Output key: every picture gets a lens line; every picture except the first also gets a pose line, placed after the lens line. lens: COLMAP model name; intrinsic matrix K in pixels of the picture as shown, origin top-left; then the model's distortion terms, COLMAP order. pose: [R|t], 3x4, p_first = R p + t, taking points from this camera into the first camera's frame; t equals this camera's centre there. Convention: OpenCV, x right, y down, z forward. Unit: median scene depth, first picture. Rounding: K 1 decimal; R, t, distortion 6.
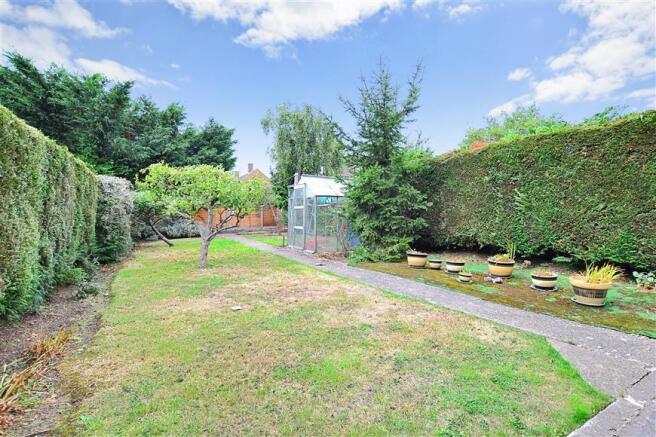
lens RADIAL K [[304.8, 0, 328.3], [0, 304.8, 215.3], [0, 0, 1]] dist [-0.005182, -0.000066]
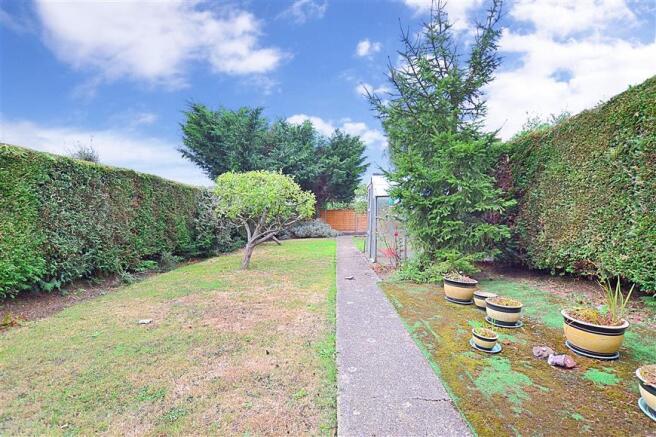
lens RADIAL K [[286.0, 0, 329.1], [0, 286.0, 222.2], [0, 0, 1]] dist [-0.019373, 0.000326]
pose [[0.861288, 0.009951, -0.508019, 0.300615], [-0.002147, 0.999871, 0.015945, -0.004173], [0.508112, -0.012642, 0.861198, 0.285503]]
